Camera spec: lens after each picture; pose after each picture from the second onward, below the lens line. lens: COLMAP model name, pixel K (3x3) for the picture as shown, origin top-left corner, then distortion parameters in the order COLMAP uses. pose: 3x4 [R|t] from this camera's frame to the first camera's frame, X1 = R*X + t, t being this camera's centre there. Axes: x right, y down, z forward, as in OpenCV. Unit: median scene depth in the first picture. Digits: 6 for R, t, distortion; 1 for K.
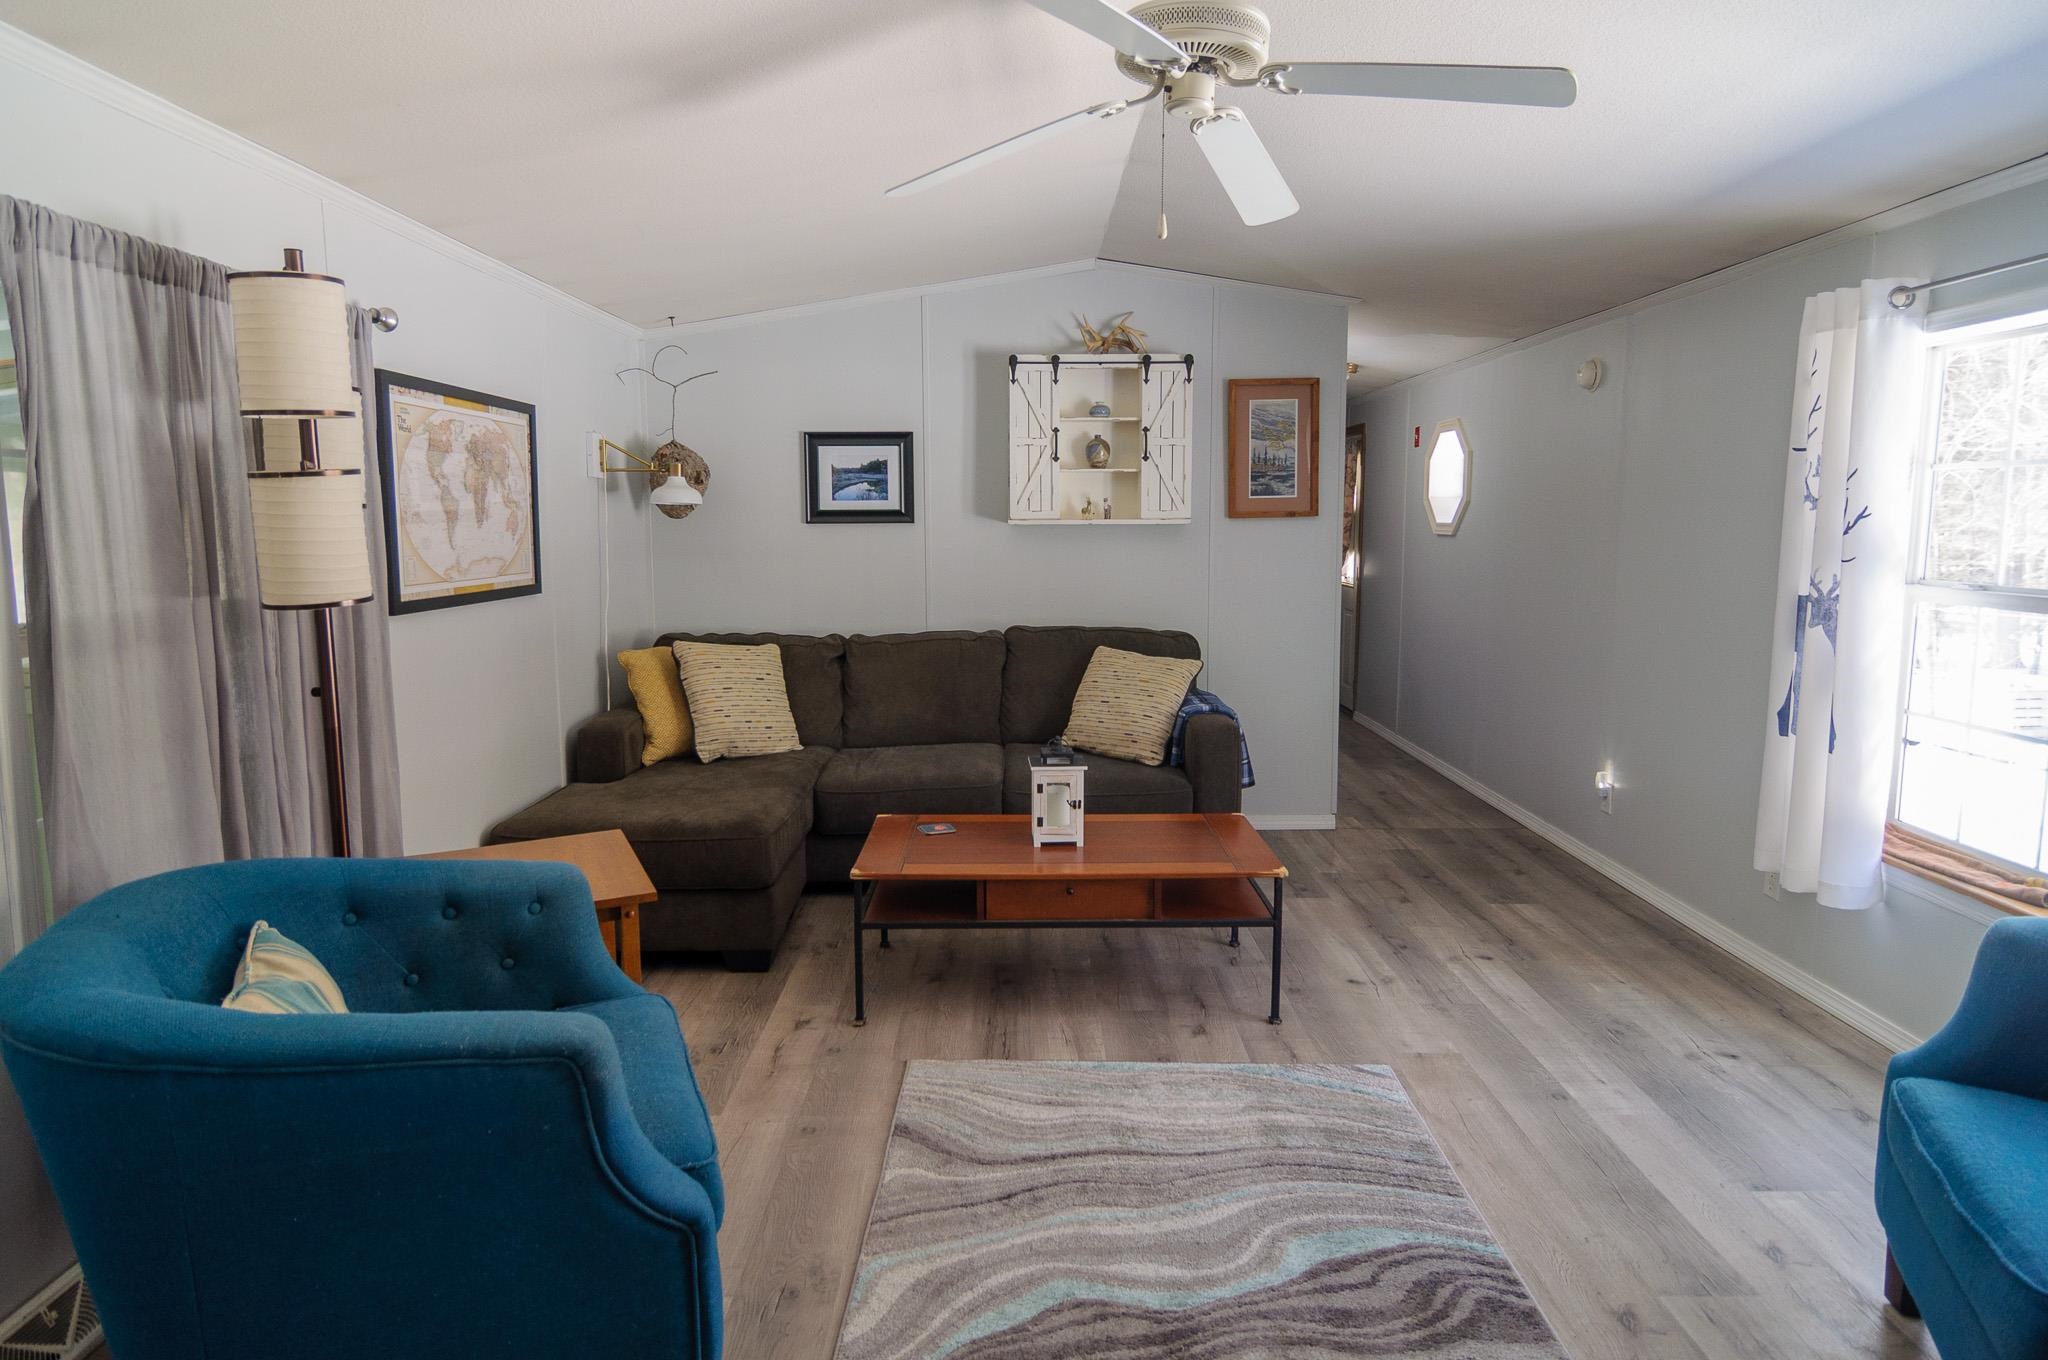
lens RADIAL K [[1151.9, 0, 1023.8], [0, 1151.9, 639.4], [0, 0, 1]] dist [0.001355, 0.000384]
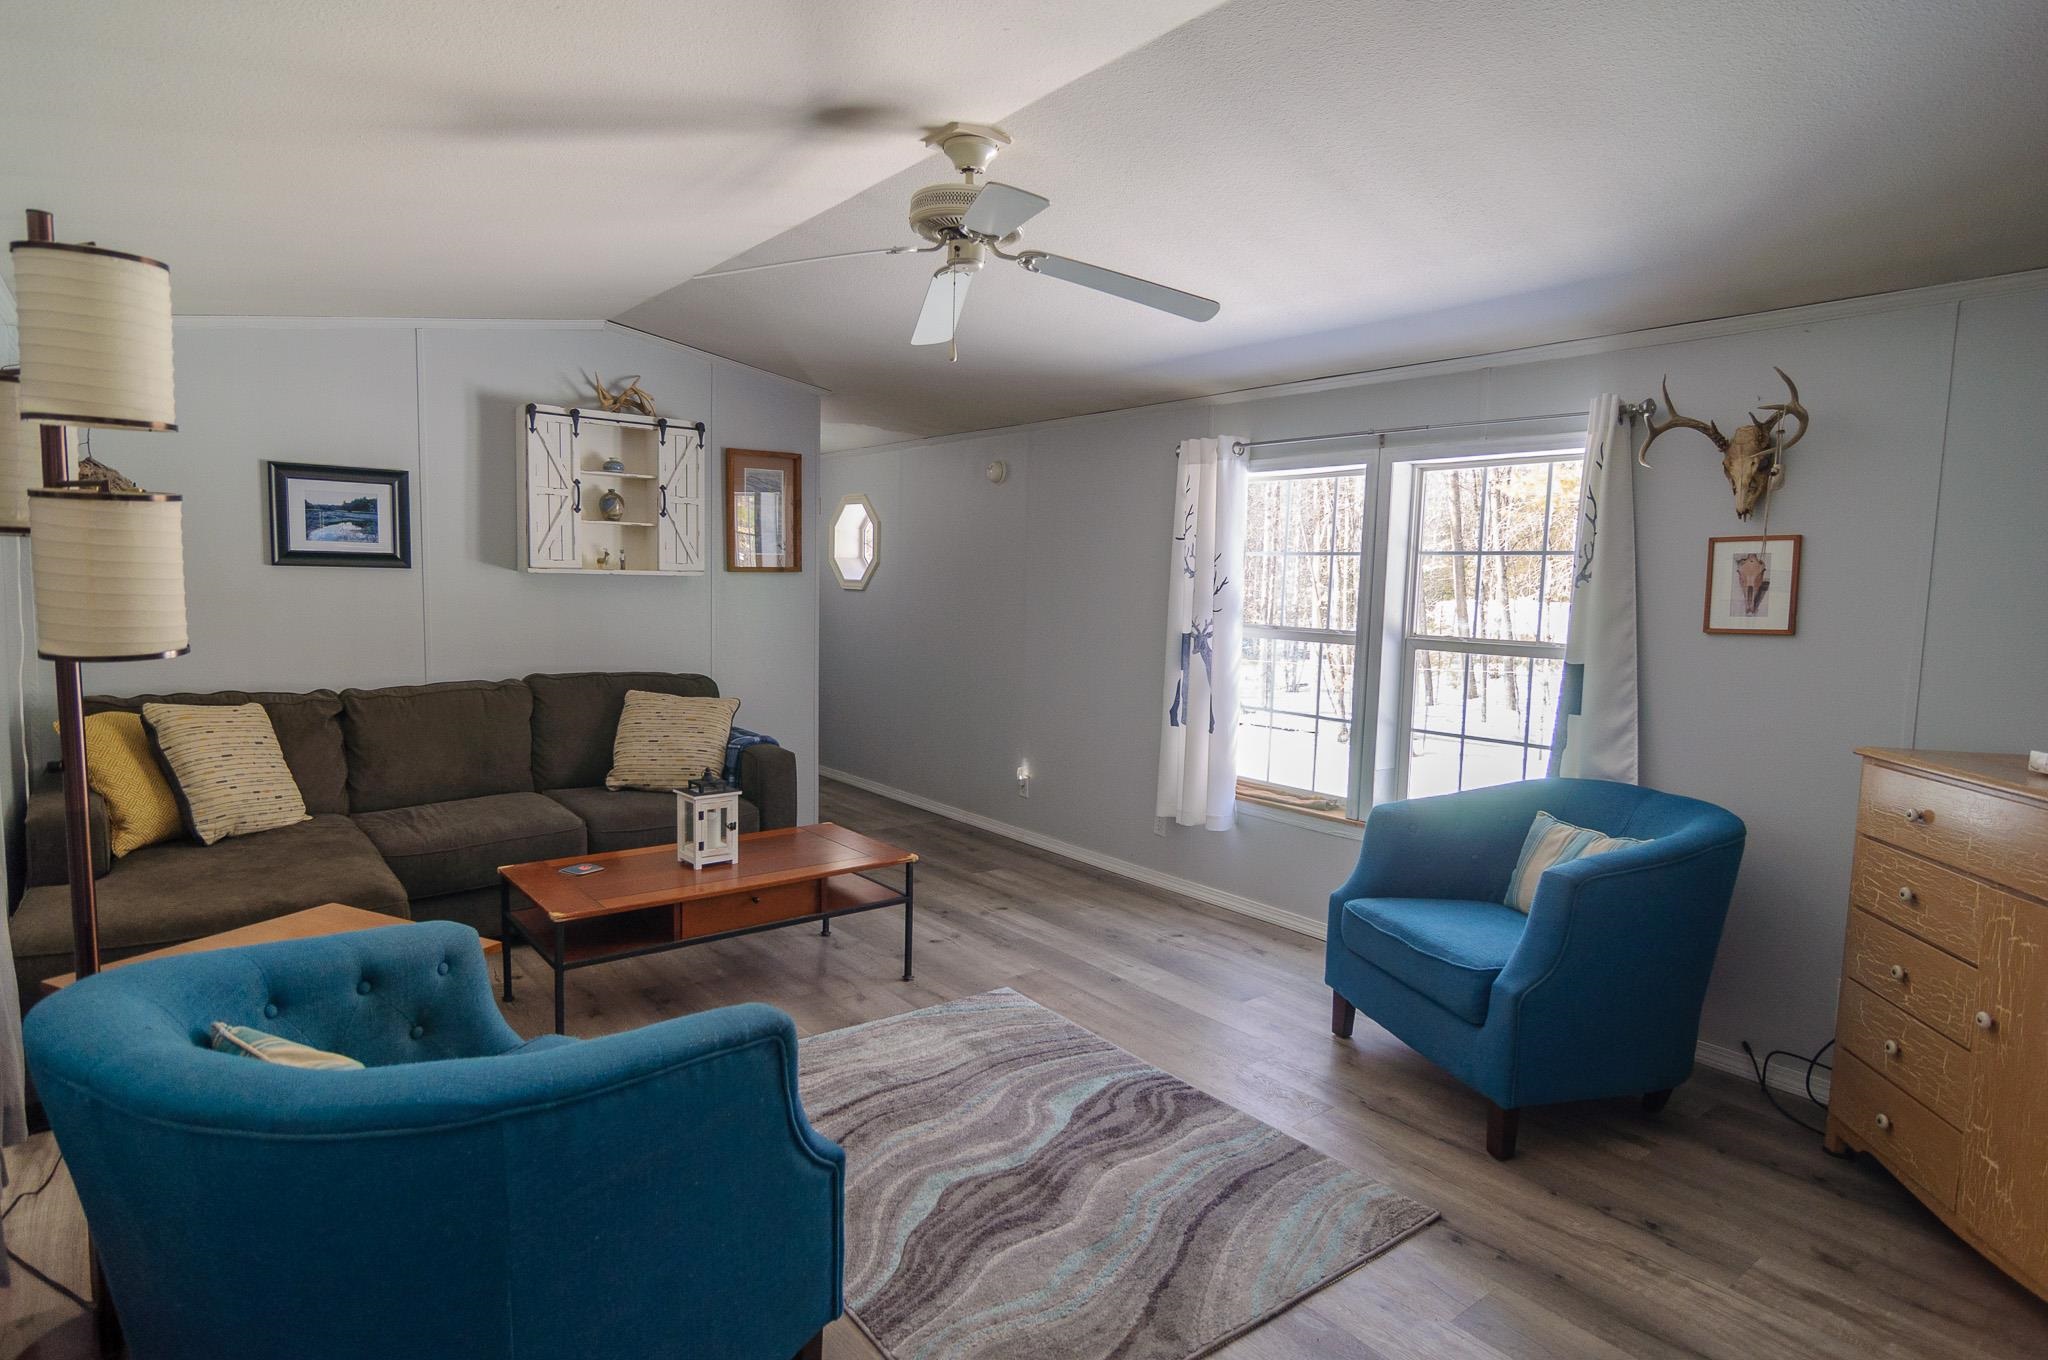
lens RADIAL K [[1085.8, 0, 1024.0], [0, 1085.8, 680.0], [0, 0, 1]] dist [0.002468, 0.000115]
pose [[0.783875, -0.035482, 0.619904, -0.347933], [0.038979, 0.999209, 0.007903, 0.003577], [-0.619694, 0.017968, 0.784638, -0.004818]]
